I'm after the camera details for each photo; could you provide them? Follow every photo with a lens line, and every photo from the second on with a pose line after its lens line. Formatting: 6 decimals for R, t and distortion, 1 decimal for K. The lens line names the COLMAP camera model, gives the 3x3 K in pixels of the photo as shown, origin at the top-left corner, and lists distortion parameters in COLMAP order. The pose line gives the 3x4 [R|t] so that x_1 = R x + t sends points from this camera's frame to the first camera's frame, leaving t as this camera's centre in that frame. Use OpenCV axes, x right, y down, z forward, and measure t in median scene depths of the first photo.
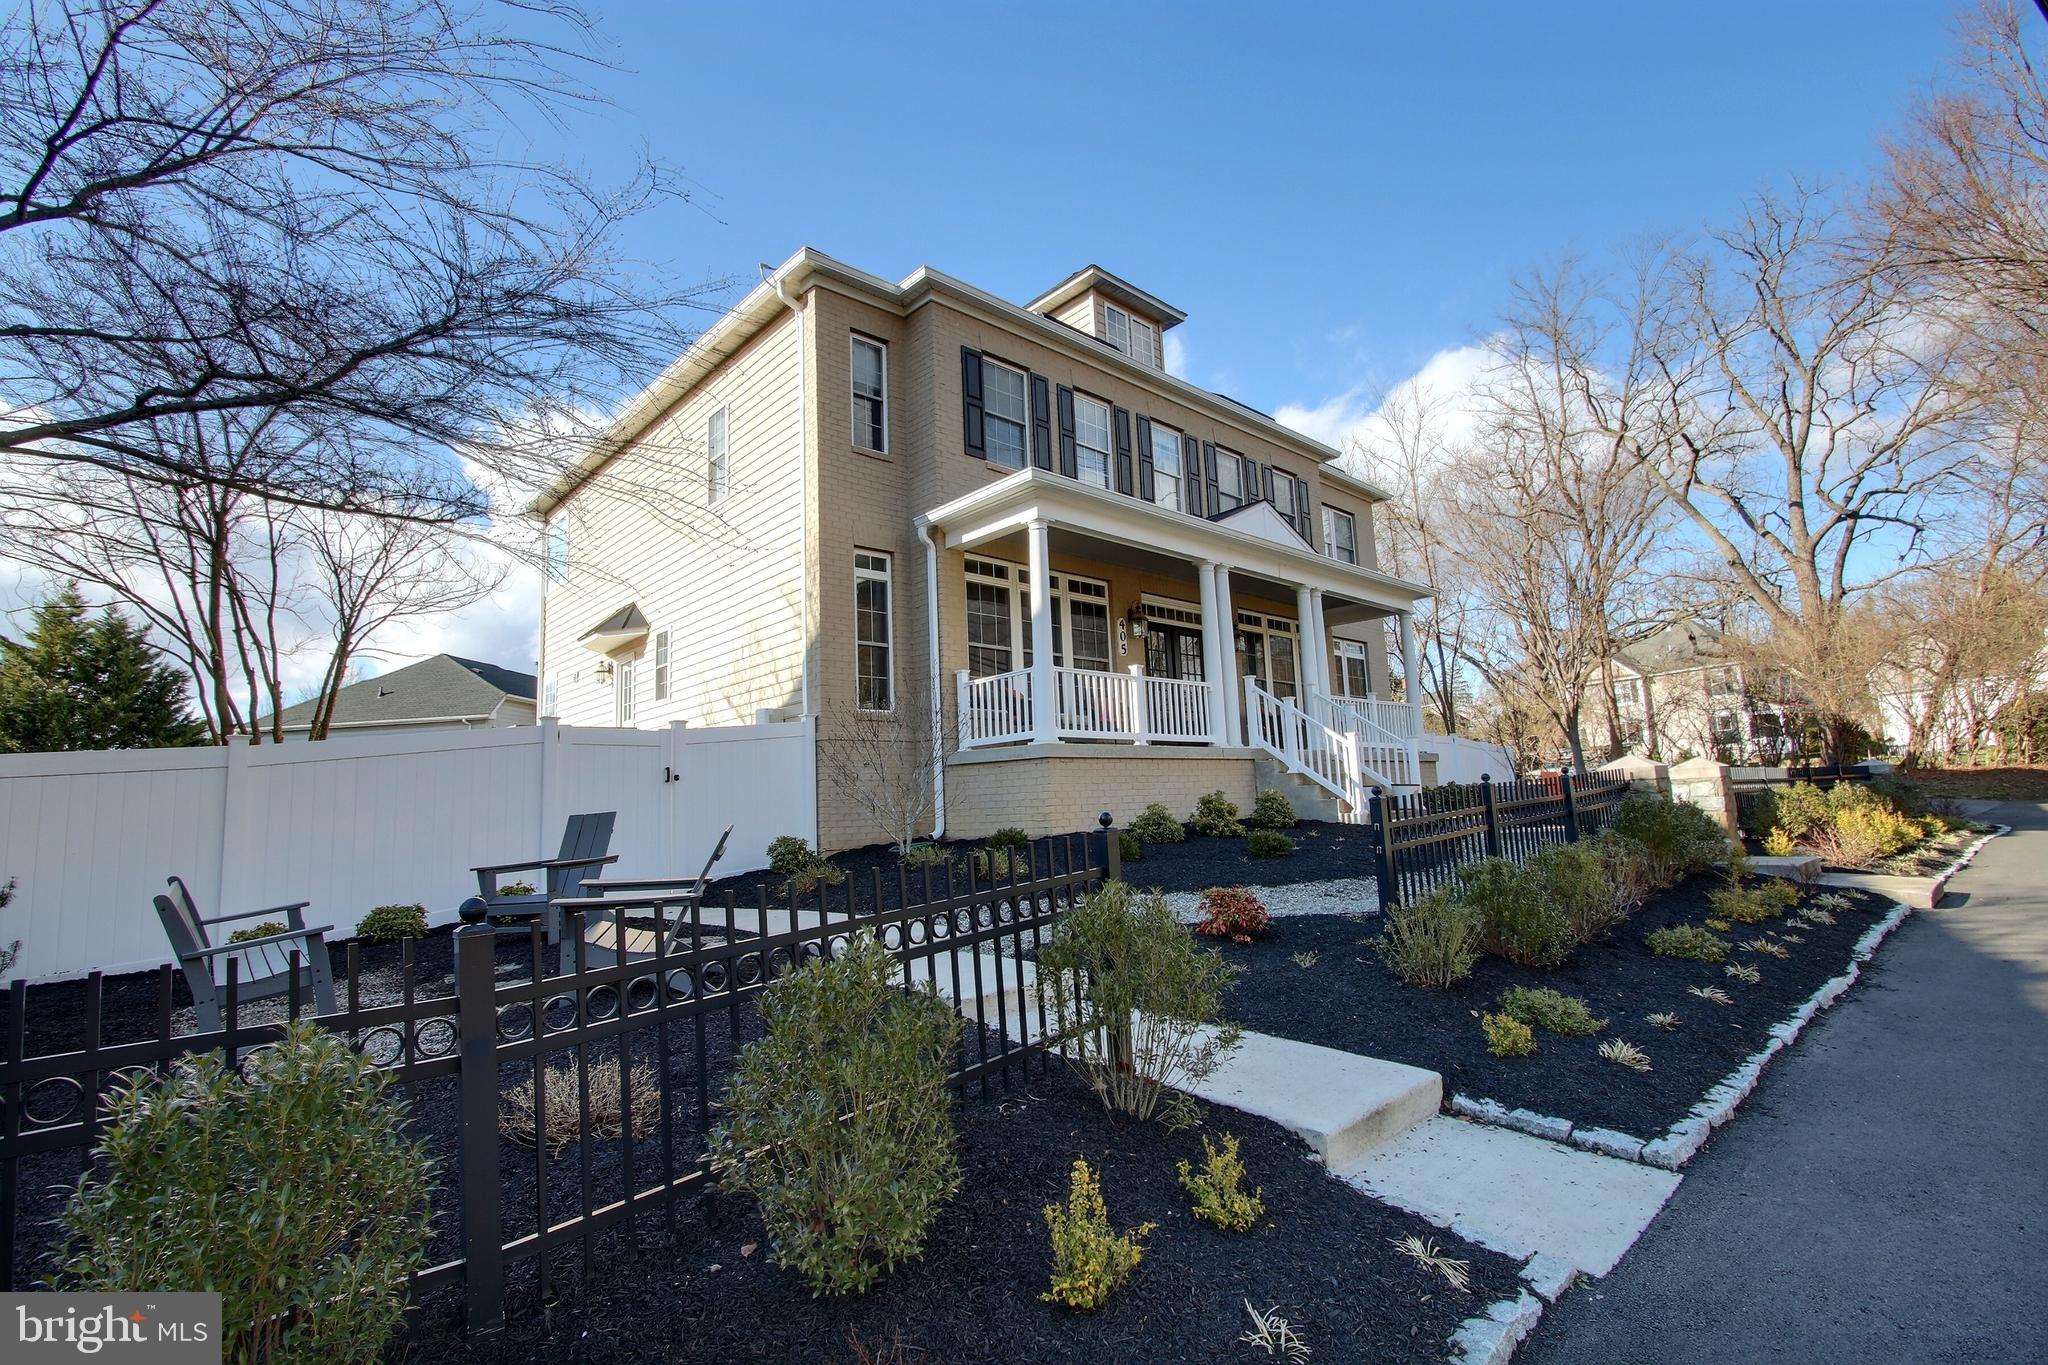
lens RADIAL K [[942.7, 0, 1016.9], [0, 942.7, 695.8], [0, 0, 1]] dist [-0.016057, 0.000045]
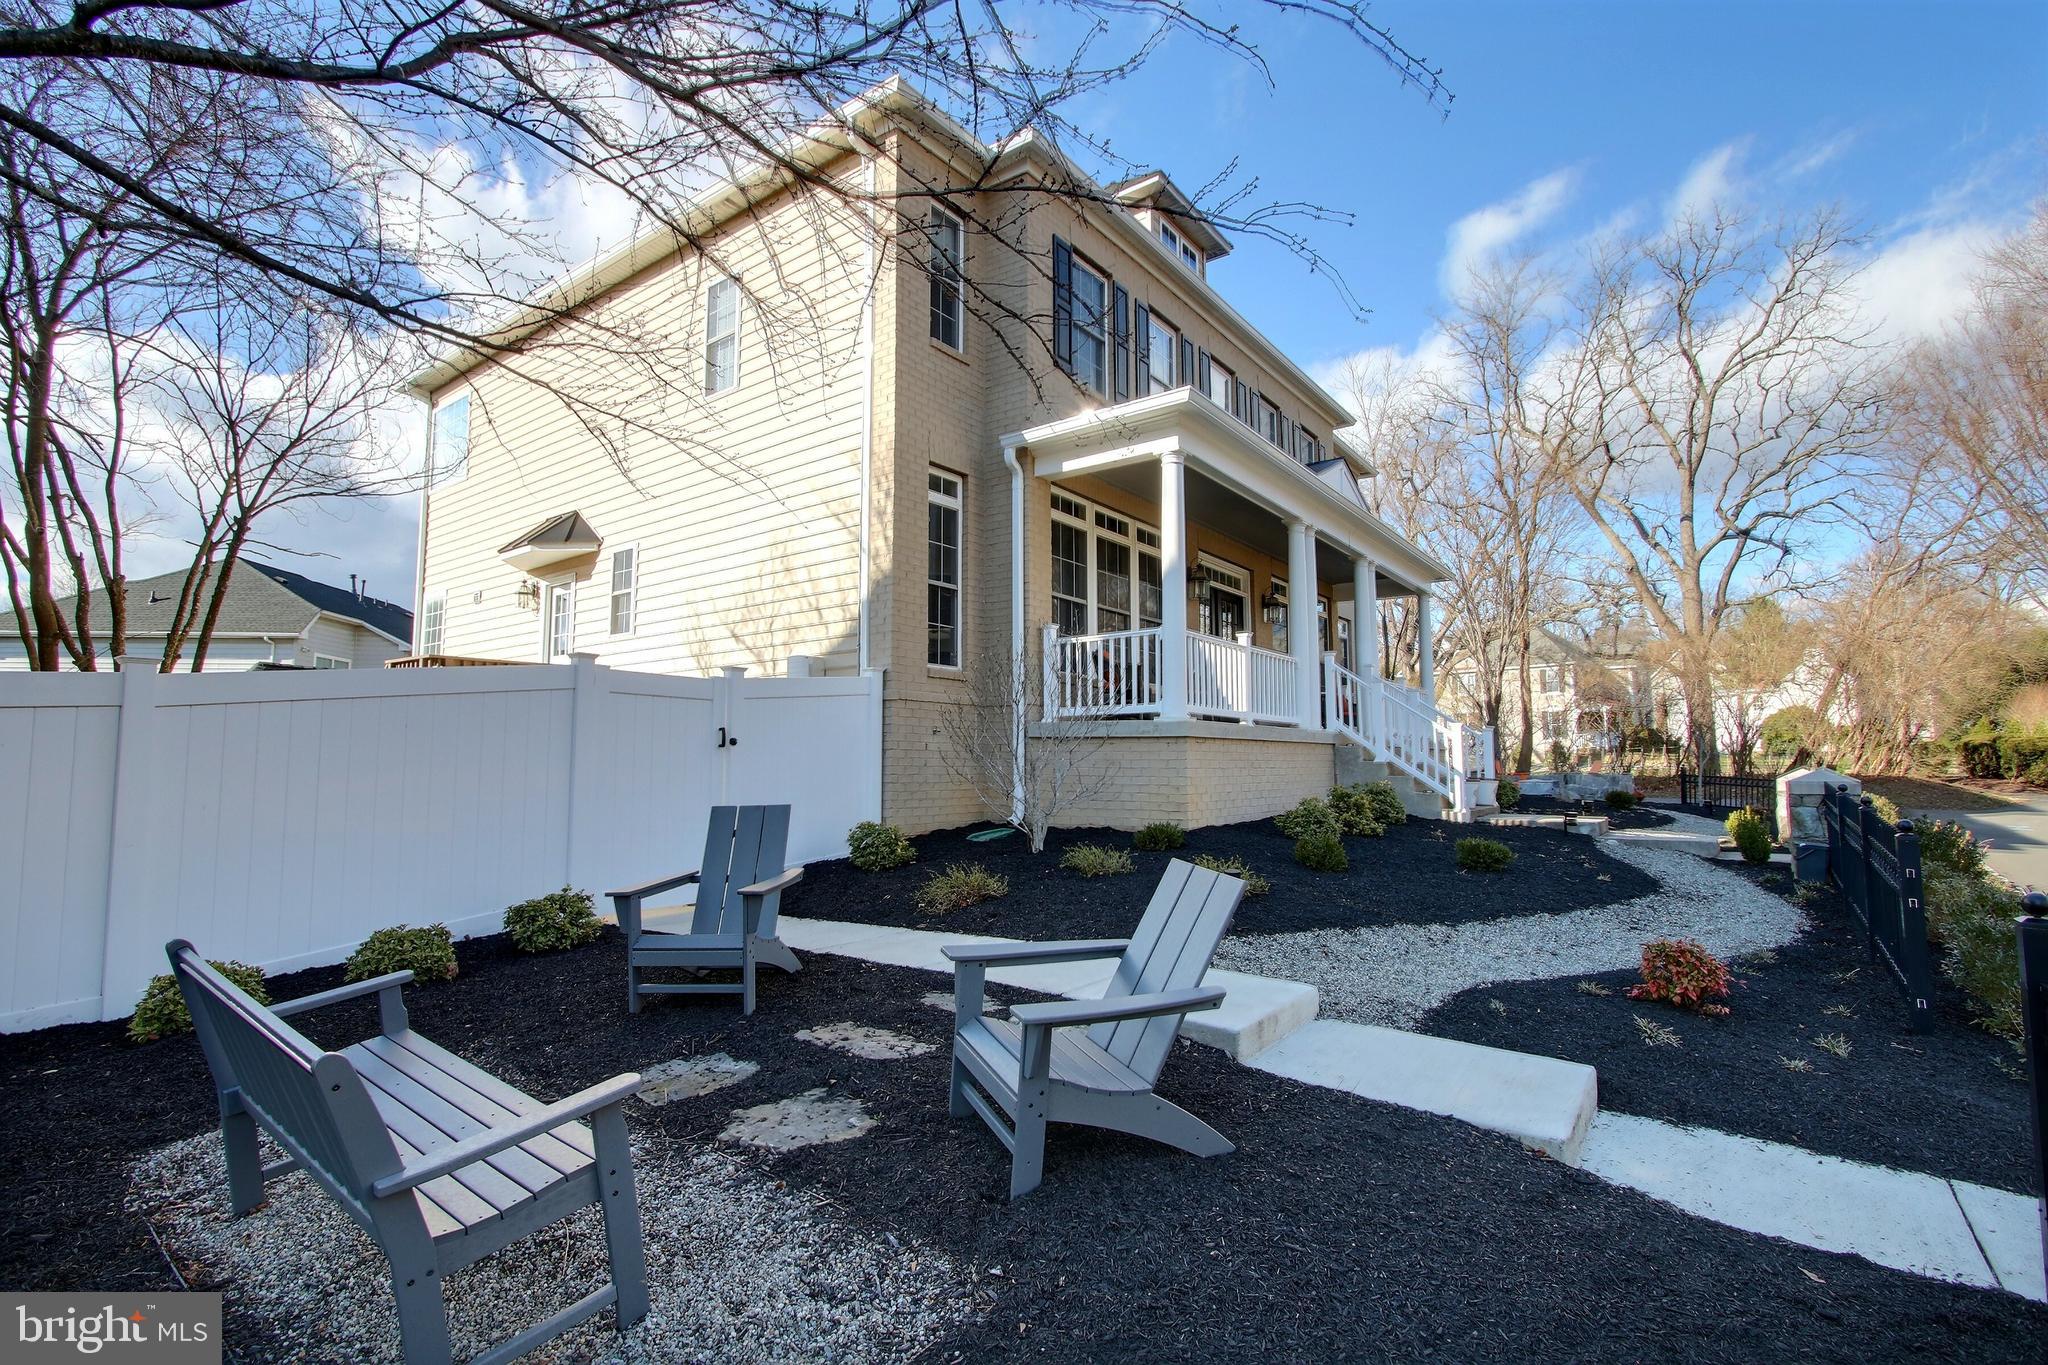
lens RADIAL K [[942.7, 0, 1016.9], [0, 942.7, 695.8], [0, 0, 1]] dist [-0.016057, 0.000045]
pose [[0.983045, 0.056105, 0.174571, -0.222105], [-0.064019, 0.997145, 0.040033, 0.004054], [-0.171827, -0.050530, 0.983830, 0.173076]]
